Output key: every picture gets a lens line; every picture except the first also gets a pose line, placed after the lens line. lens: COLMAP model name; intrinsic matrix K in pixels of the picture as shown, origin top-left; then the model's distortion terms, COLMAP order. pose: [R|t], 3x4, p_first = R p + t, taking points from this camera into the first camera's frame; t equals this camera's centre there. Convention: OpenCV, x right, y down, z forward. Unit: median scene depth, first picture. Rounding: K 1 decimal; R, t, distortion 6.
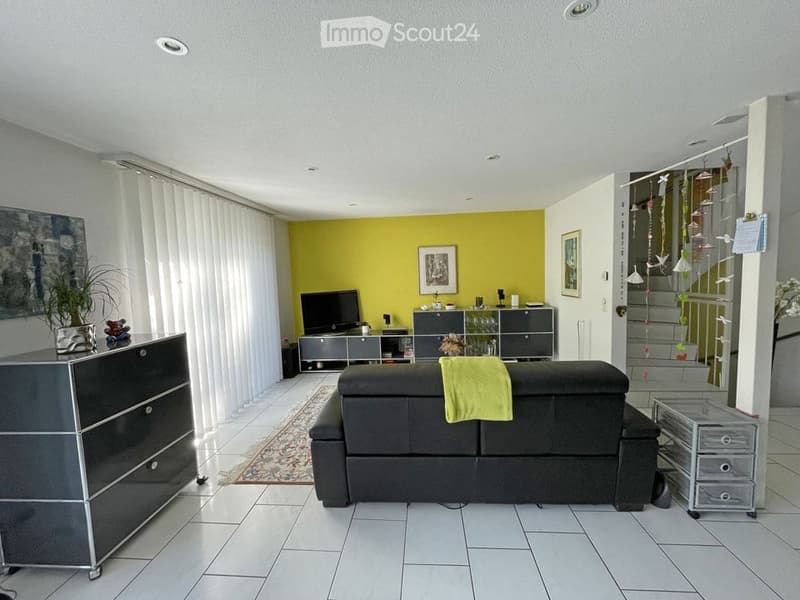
lens RADIAL K [[325.0, 0, 401.1], [0, 325.0, 296.8], [0, 0, 1]] dist [-0.002585, 0.000106]
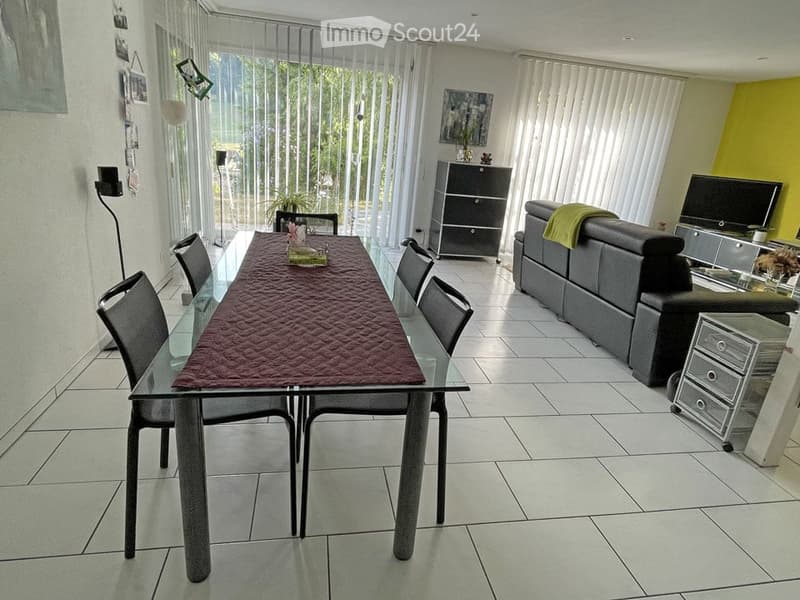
lens RADIAL K [[472.3, 0, 401.0], [0, 472.3, 299.4], [0, 0, 1]] dist [-0.004306, -0.001806]
pose [[0.247487, 0.361904, -0.898764, 1.756496], [-0.169186, 0.929511, 0.327697, 0.050877], [0.954005, 0.070957, 0.291271, -0.189323]]
